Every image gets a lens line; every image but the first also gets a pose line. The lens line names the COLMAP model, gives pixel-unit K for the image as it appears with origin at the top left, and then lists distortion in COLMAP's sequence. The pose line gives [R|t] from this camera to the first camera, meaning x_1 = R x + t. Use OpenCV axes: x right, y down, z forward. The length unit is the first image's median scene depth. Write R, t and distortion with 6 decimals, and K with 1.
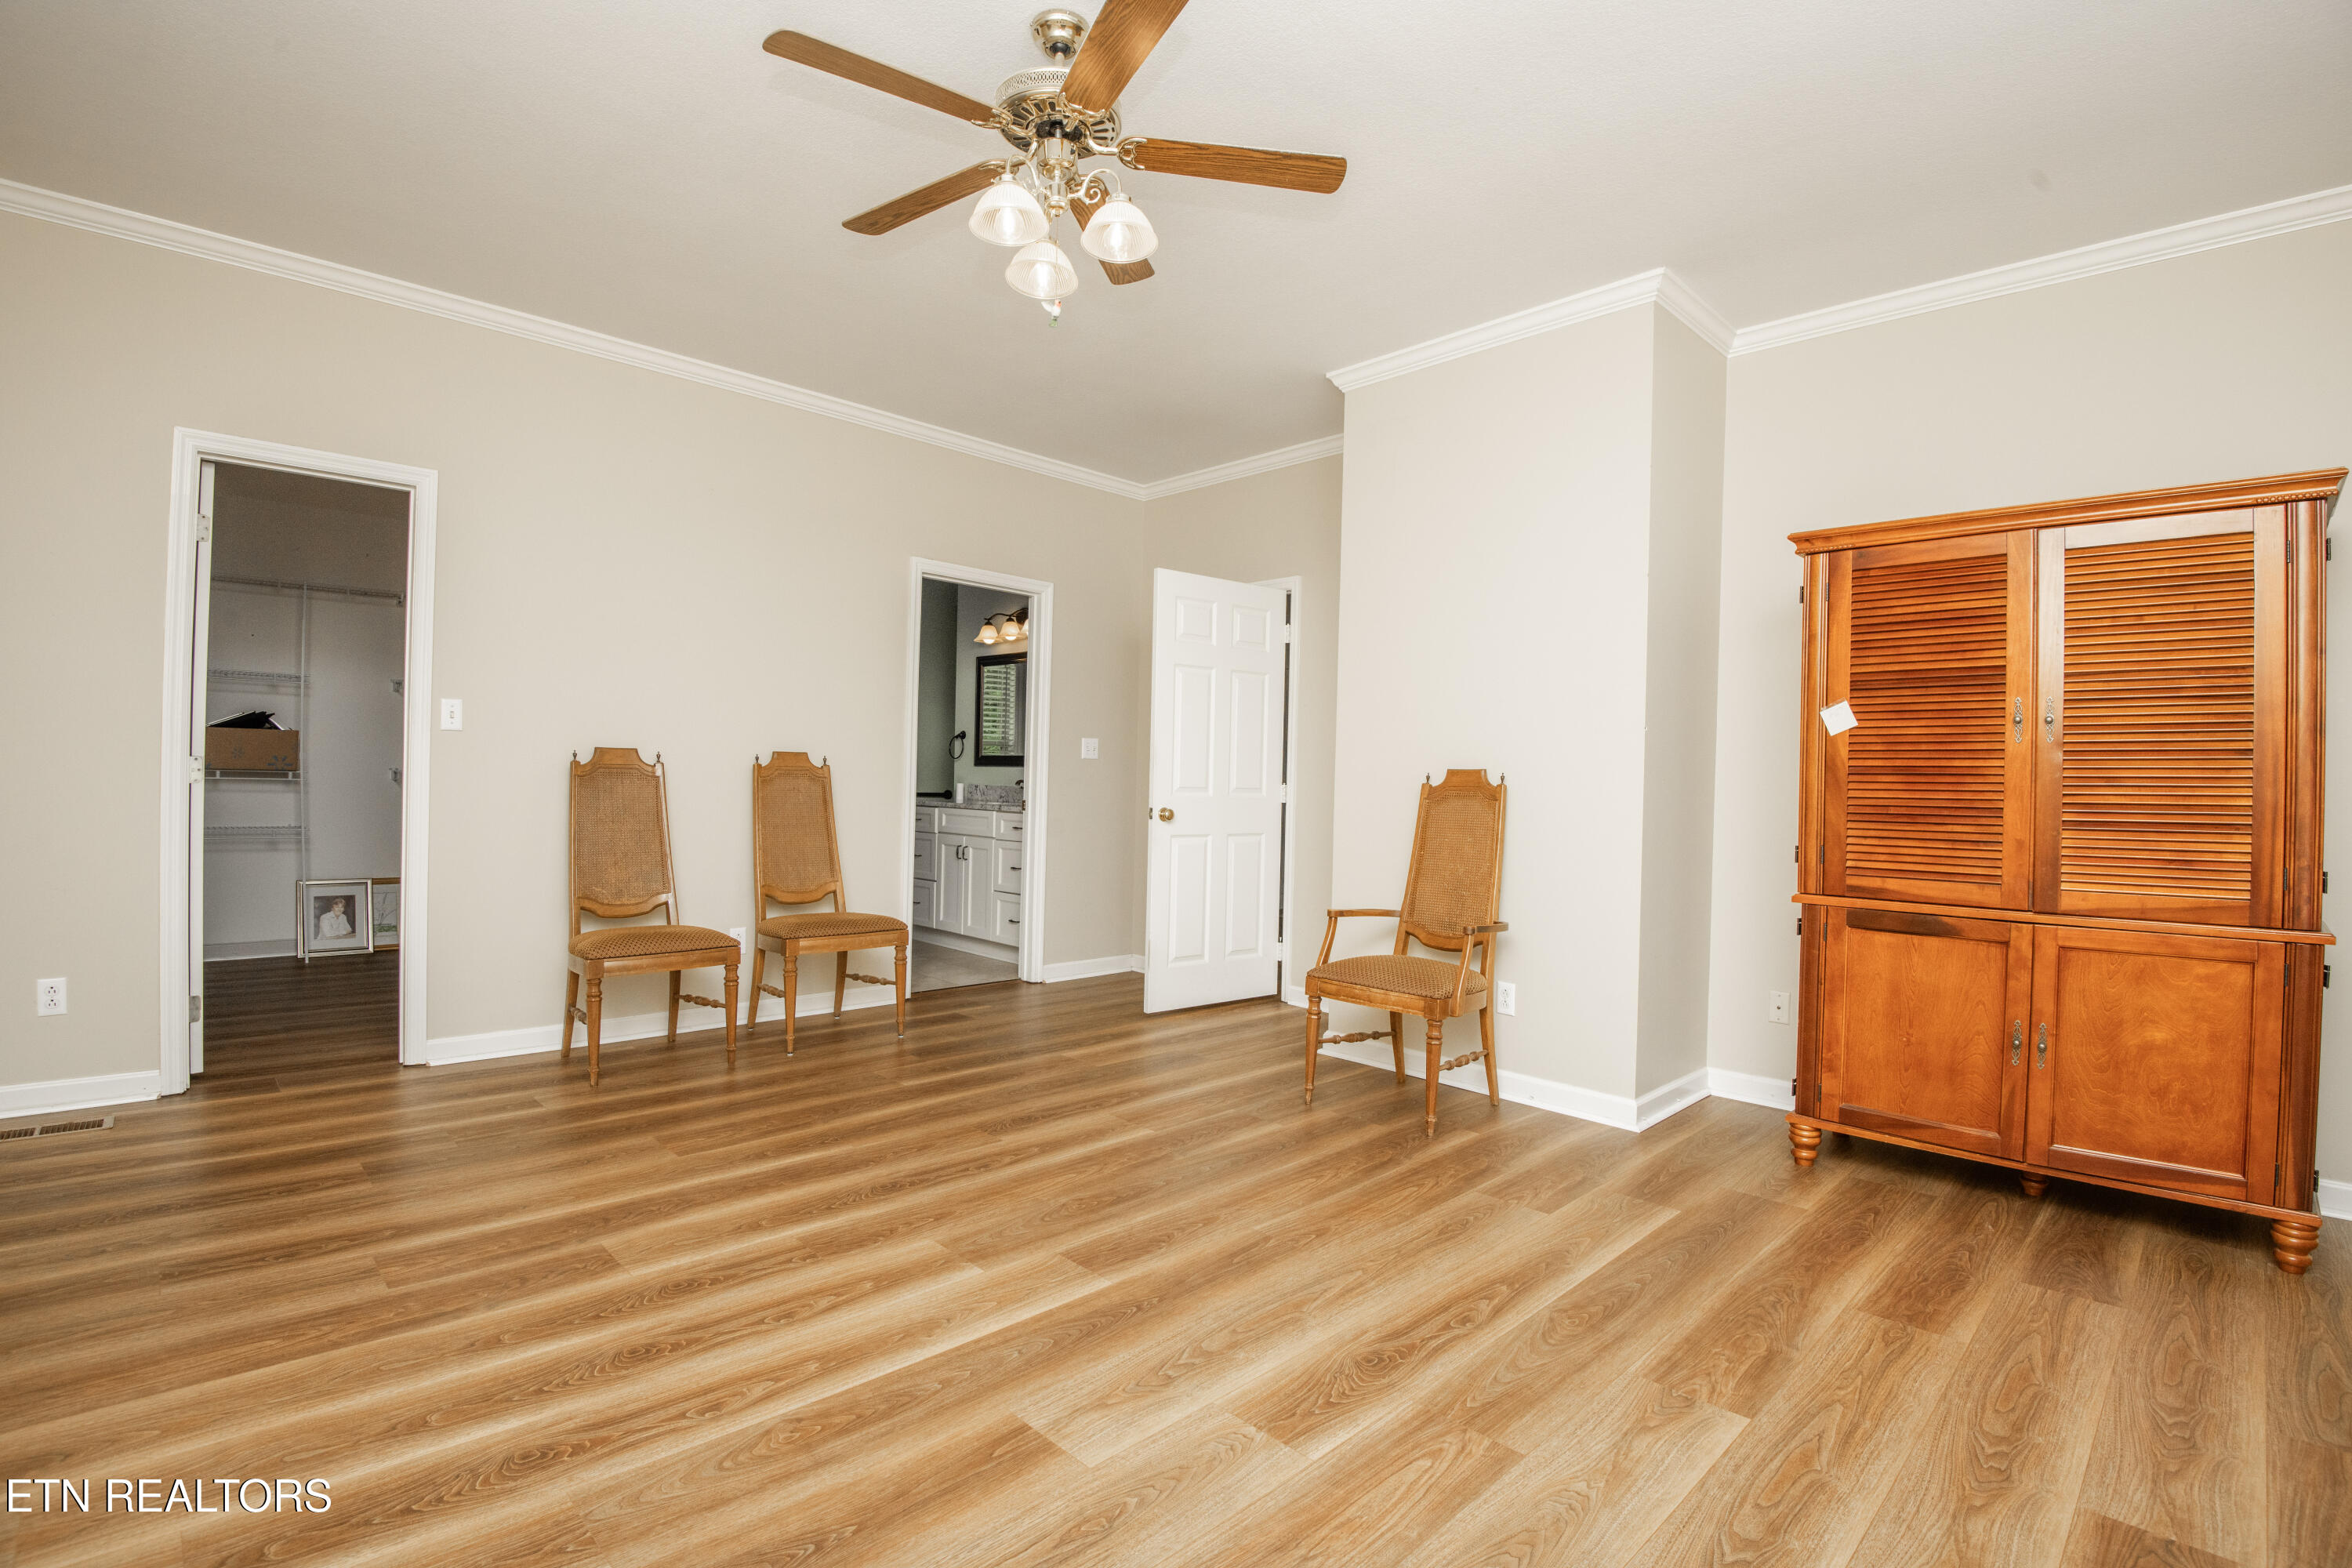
lens RADIAL K [[1084.5, 0, 1185.2], [0, 1084.5, 783.6], [0, 0, 1]] dist [-0.001975, -0.020368]
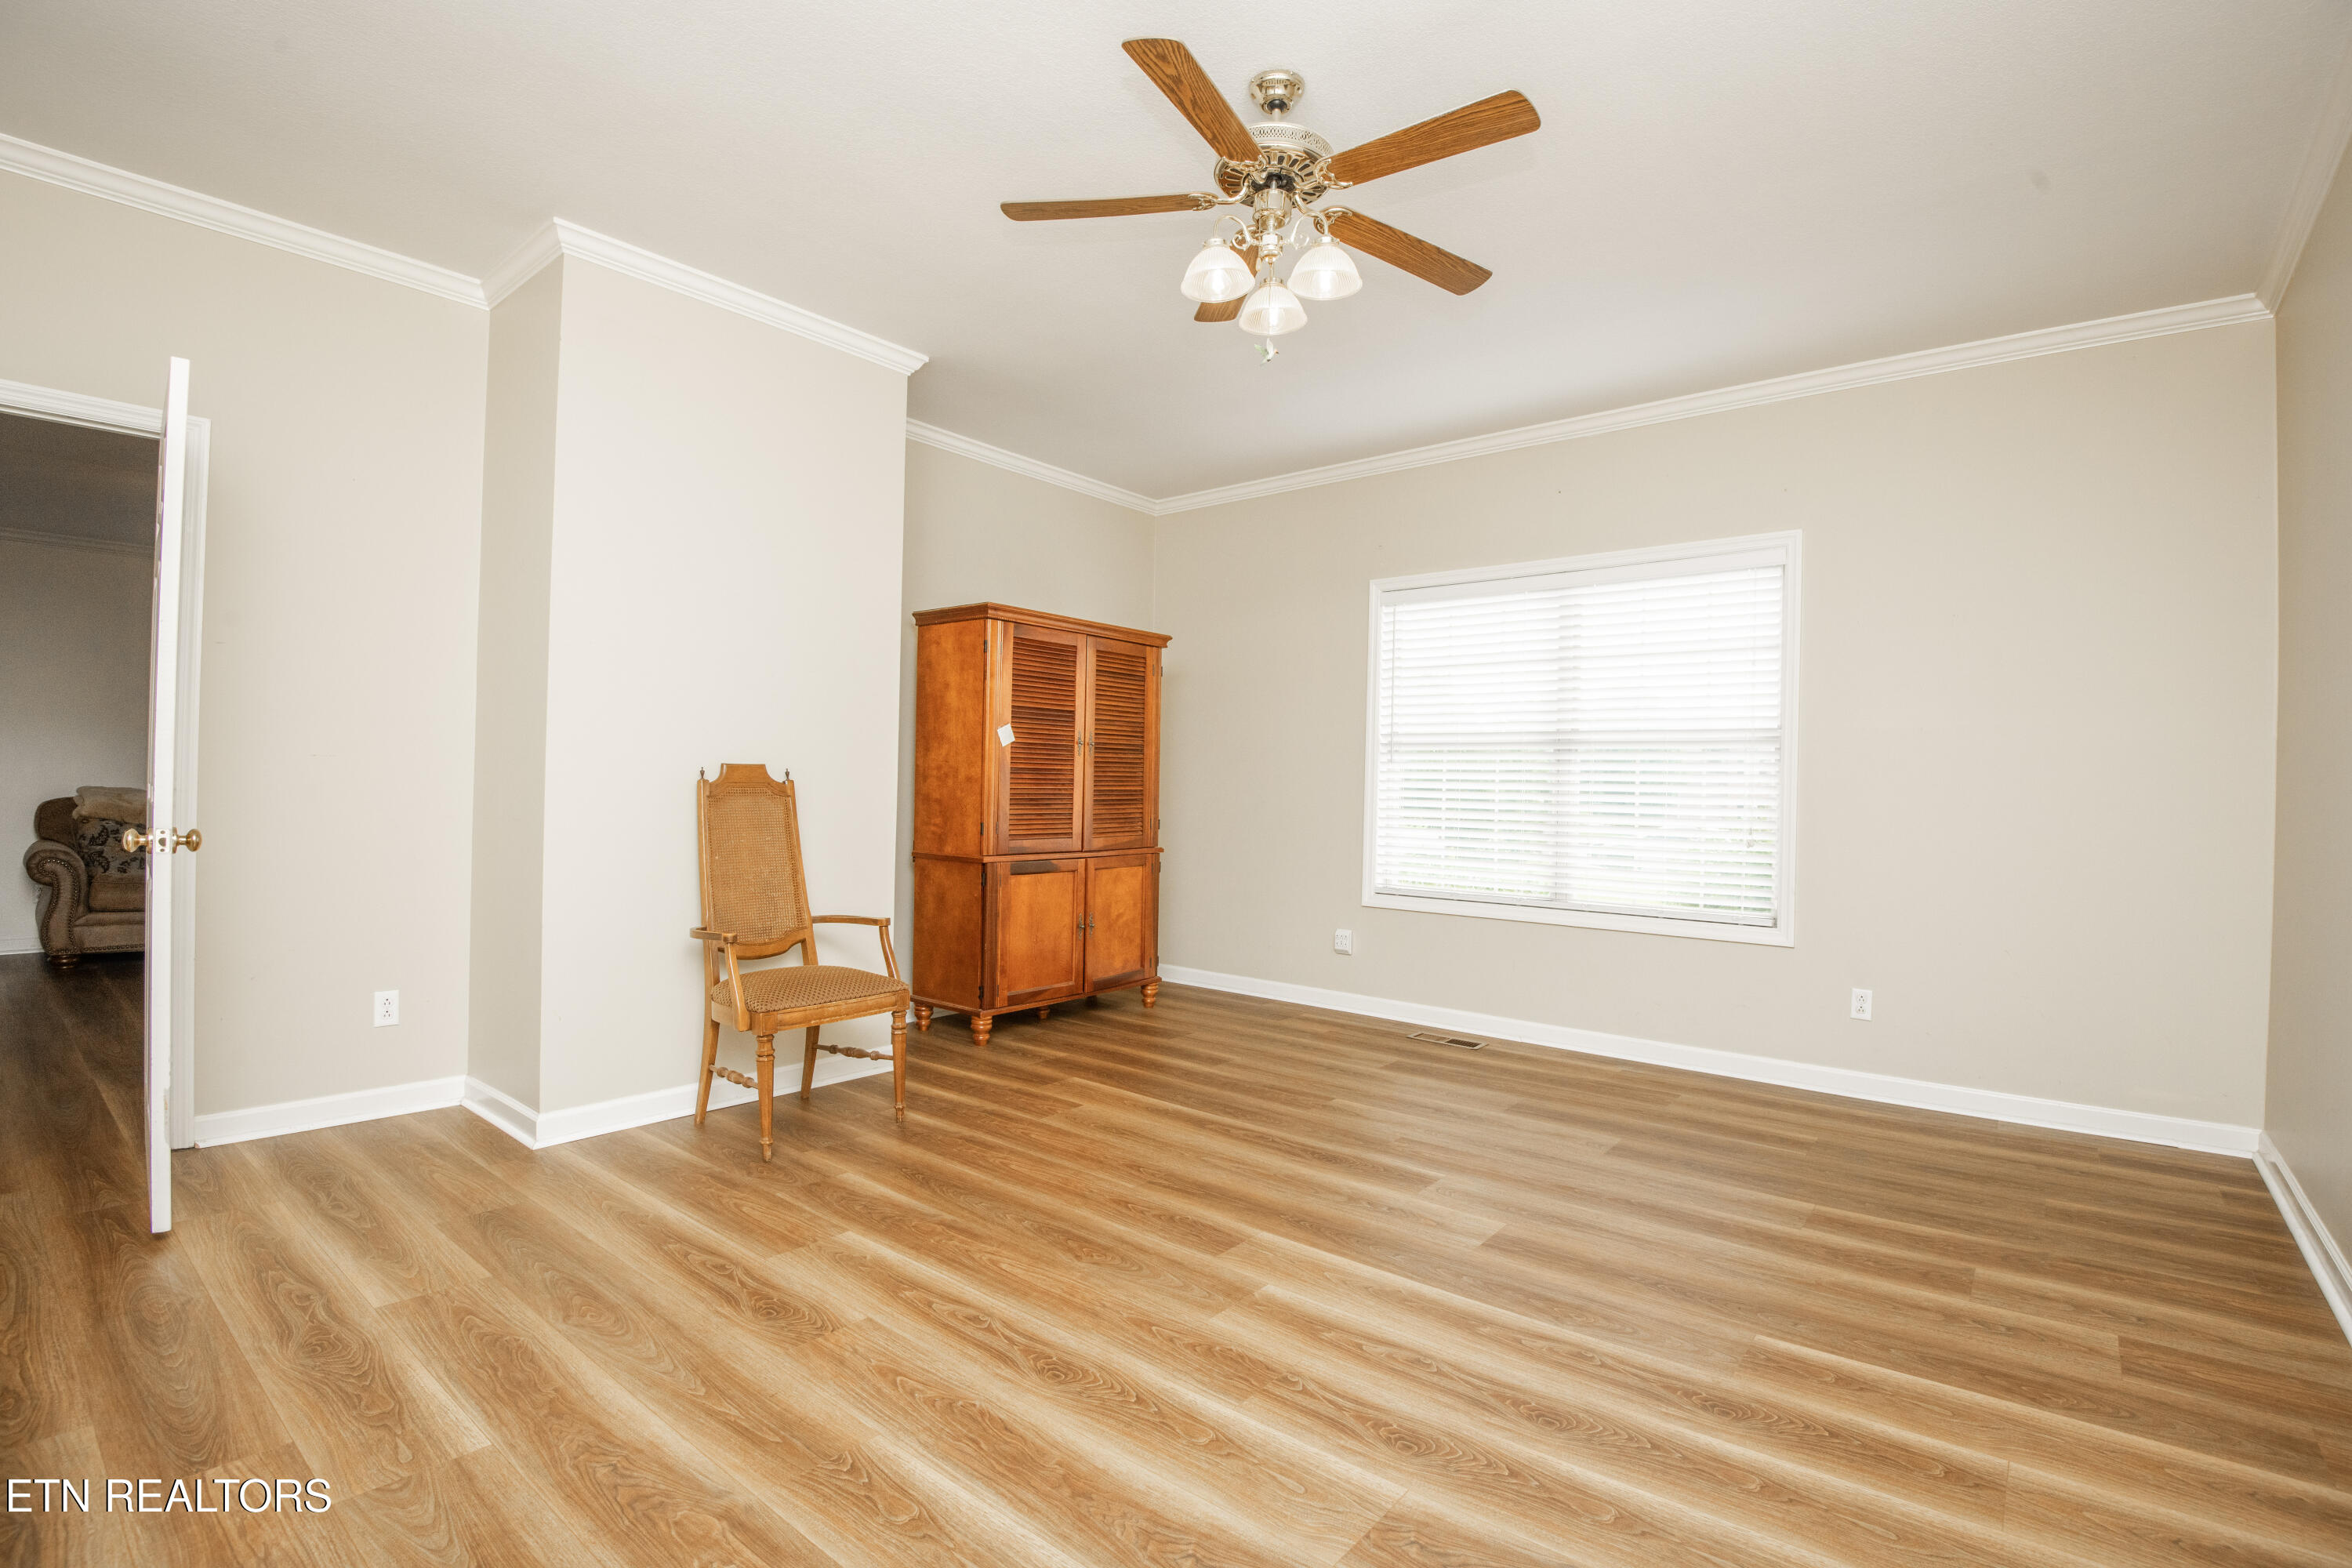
lens RADIAL K [[1084.5, 0, 1185.2], [0, 1084.5, 783.6], [0, 0, 1]] dist [-0.001975, -0.020368]
pose [[-0.107071, -0.022174, 0.994004, -0.993964], [-0.020582, 0.999586, 0.020082, -0.032035], [-0.994038, -0.018308, -0.107483, 1.009978]]
